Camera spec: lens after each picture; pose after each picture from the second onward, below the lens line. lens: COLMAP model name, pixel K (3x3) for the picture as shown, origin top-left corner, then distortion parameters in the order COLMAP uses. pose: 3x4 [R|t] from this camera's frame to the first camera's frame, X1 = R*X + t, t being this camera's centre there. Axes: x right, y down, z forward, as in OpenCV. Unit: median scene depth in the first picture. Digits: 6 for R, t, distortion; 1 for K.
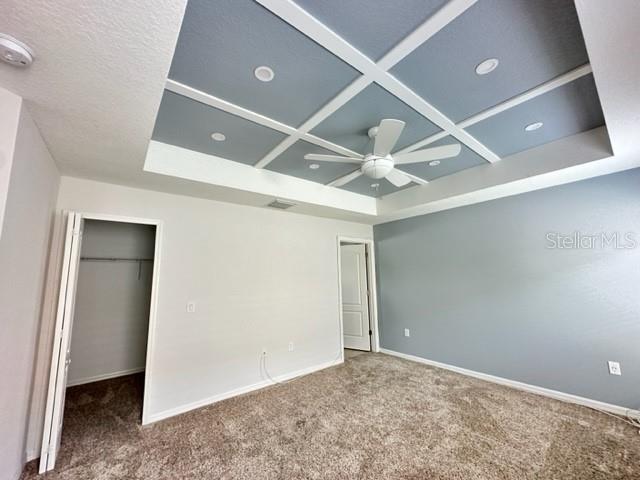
lens RADIAL K [[255.5, 0, 320.9], [0, 255.5, 240.1], [0, 0, 1]] dist [-0.003360, 0.001202]
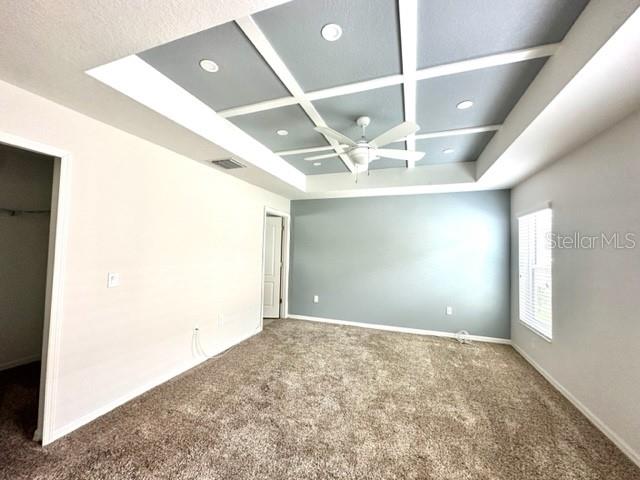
lens RADIAL K [[255.5, 0, 321.3], [0, 255.5, 240.5], [0, 0, 1]] dist [-0.003360, 0.001202]
pose [[0.849028, 0.060653, 0.524854, -0.364812], [-0.116864, 0.990342, 0.074598, 0.020768], [-0.515261, -0.124673, 0.847917, 0.067110]]
